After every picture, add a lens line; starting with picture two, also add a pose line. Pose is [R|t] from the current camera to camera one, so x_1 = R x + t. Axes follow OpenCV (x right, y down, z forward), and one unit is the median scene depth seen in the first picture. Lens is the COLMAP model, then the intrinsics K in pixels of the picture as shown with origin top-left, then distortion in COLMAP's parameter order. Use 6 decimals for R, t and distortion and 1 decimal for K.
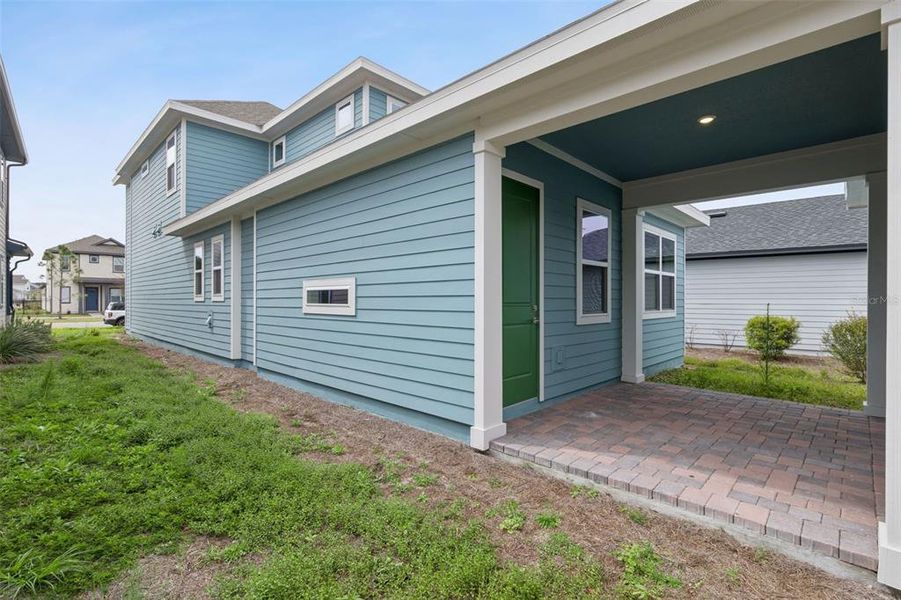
lens RADIAL K [[418.8, 0, 450.8], [0, 418.8, 299.3], [0, 0, 1]] dist [-0.004088, 0.000586]
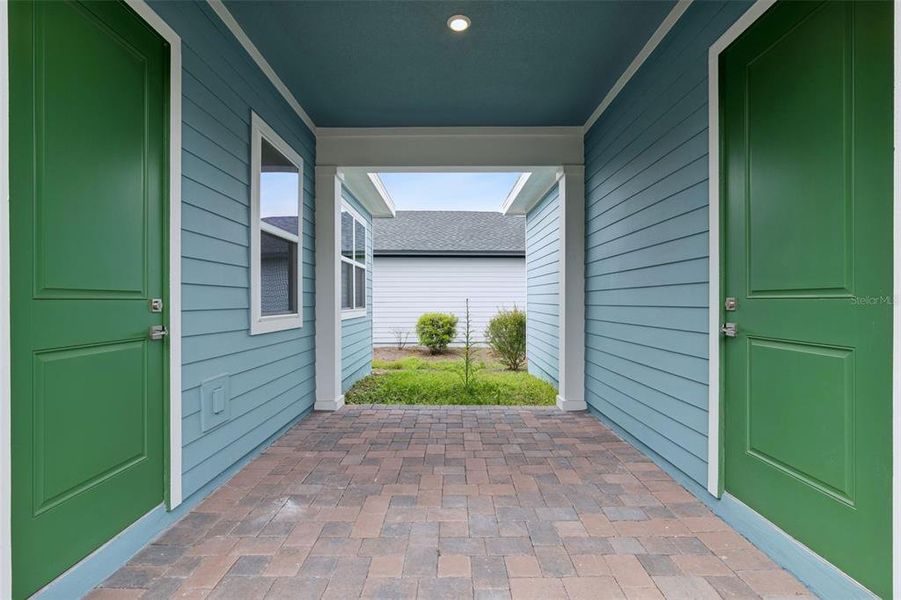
lens RADIAL K [[418.8, 0, 452.0], [0, 418.8, 299.9], [0, 0, 1]] dist [-0.004088, 0.000586]
pose [[0.717534, -0.000824, 0.696523, 0.087965], [0.001494, 0.999999, -0.000357, 0.012379], [-0.696522, 0.001297, 0.717534, 0.350169]]
